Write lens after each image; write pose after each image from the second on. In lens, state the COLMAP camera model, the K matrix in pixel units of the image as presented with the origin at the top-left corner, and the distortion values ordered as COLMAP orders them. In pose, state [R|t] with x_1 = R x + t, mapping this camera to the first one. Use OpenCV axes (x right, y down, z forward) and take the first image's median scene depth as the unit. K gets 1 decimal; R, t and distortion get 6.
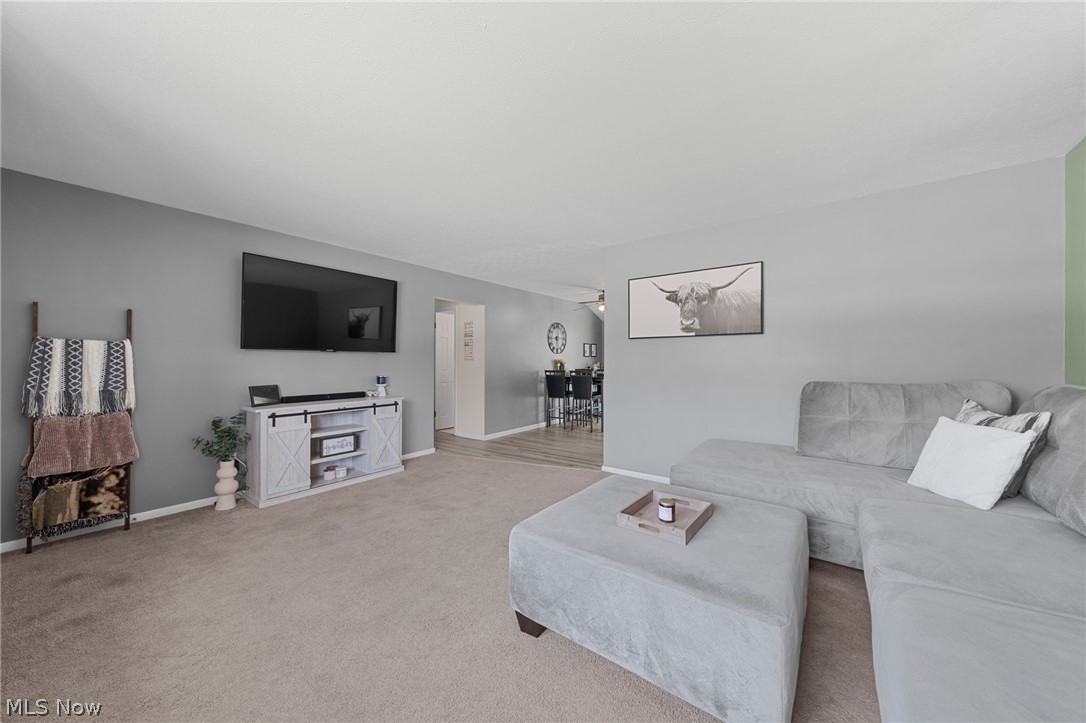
lens RADIAL K [[402.0, 0, 543.9], [0, 402.0, 355.2], [0, 0, 1]] dist [-0.000926, 0.000358]
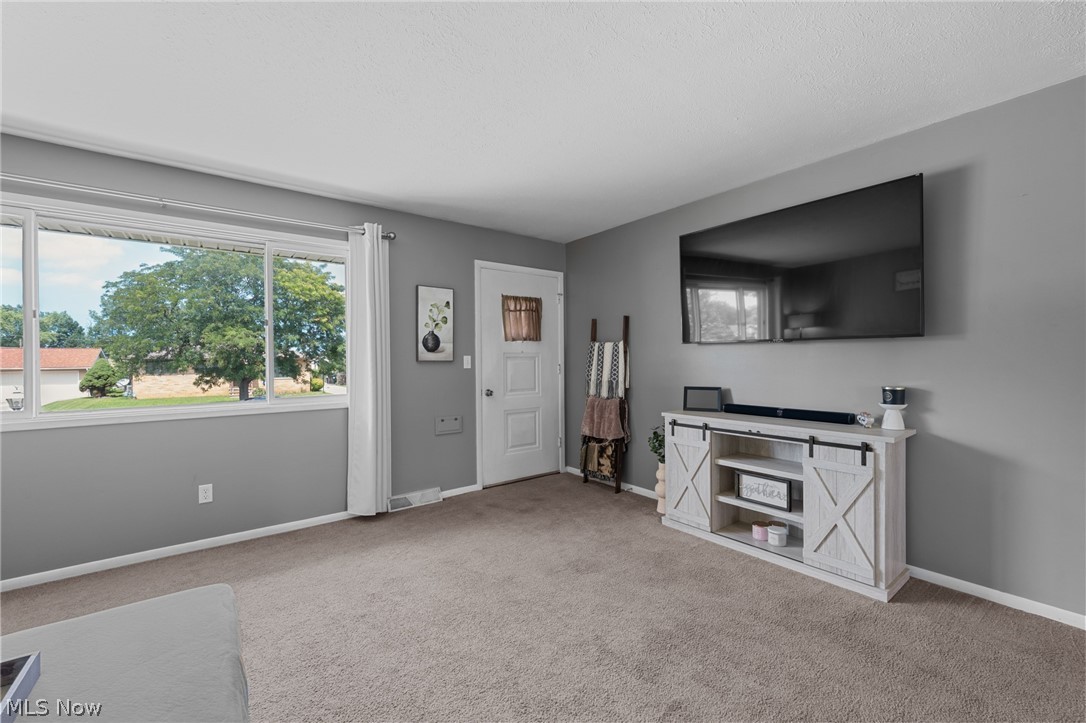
lens RADIAL K [[439.6, 0, 530.8], [0, 439.6, 361.2], [0, 0, 1]] dist [-0.000151, -0.000037]
pose [[-0.291528, 0.008774, -0.956522, 0.226801], [0.022042, 0.999754, 0.002453, 0.009907], [0.956308, -0.020369, -0.291649, 0.761348]]
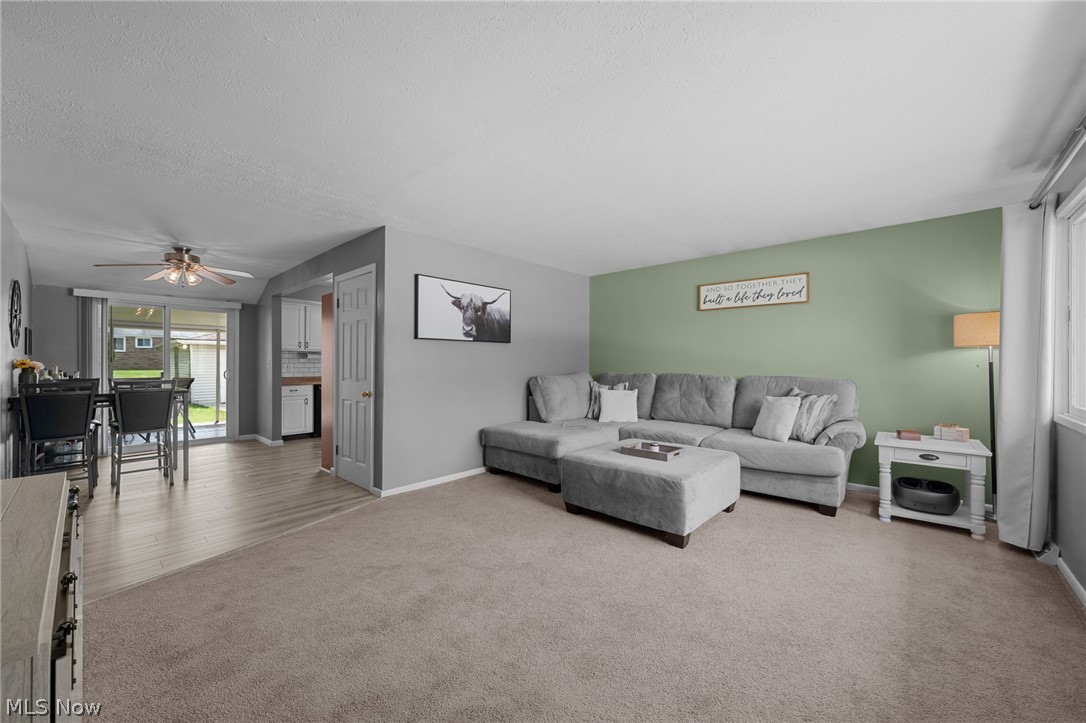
lens RADIAL K [[421.6, 0, 549.5], [0, 421.6, 360.3], [0, 0, 1]] dist [0.001000, 0.000026]
pose [[0.068839, 0.007506, 0.997600, -0.666986], [-0.011781, 0.999908, -0.006711, 0.010574], [-0.997558, -0.011291, 0.068921, 0.580722]]
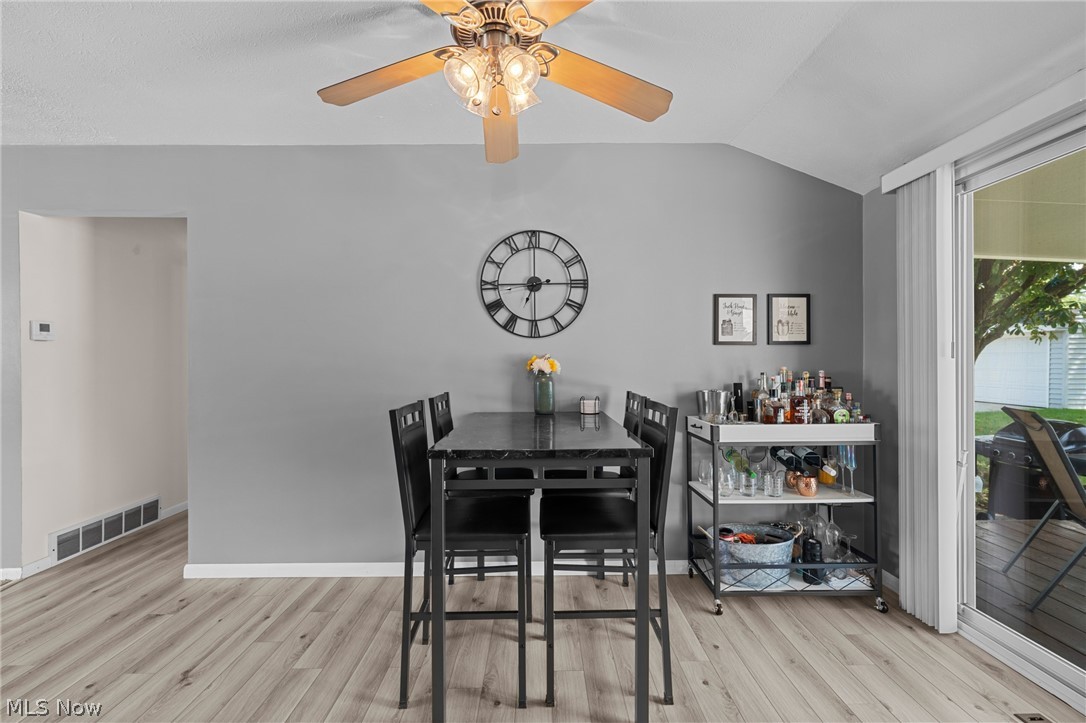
lens RADIAL K [[470.9, 0, 541.8], [0, 470.9, 365.5], [0, 0, 1]] dist [-0.000073, 0.000123]
pose [[0.596518, 0.000243, -0.802600, 0.494849], [0.014743, 0.999828, 0.011260, 0.020694], [0.802464, -0.018550, 0.596412, 1.283975]]
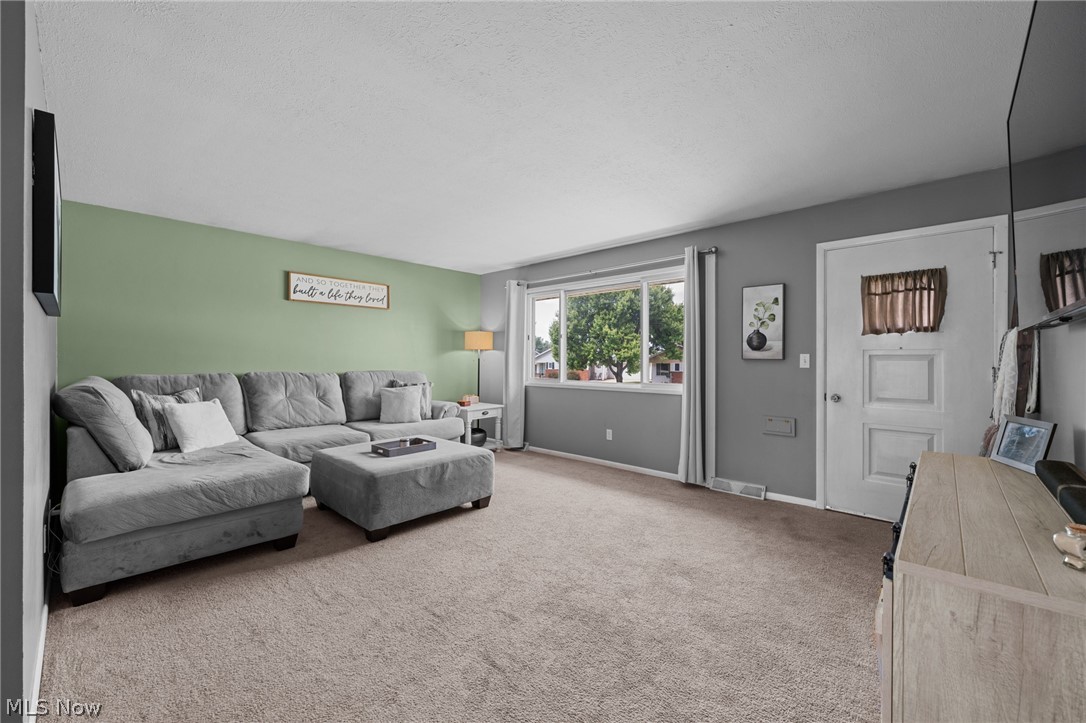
lens RADIAL K [[421.6, 0, 549.5], [0, 421.6, 360.3], [0, 0, 1]] dist [0.001000, 0.000026]
pose [[-0.996212, 0.001150, 0.086953, -0.208790], [0.000481, 0.999970, -0.007712, 0.015826], [-0.086960, -0.007641, -0.996183, 1.204436]]
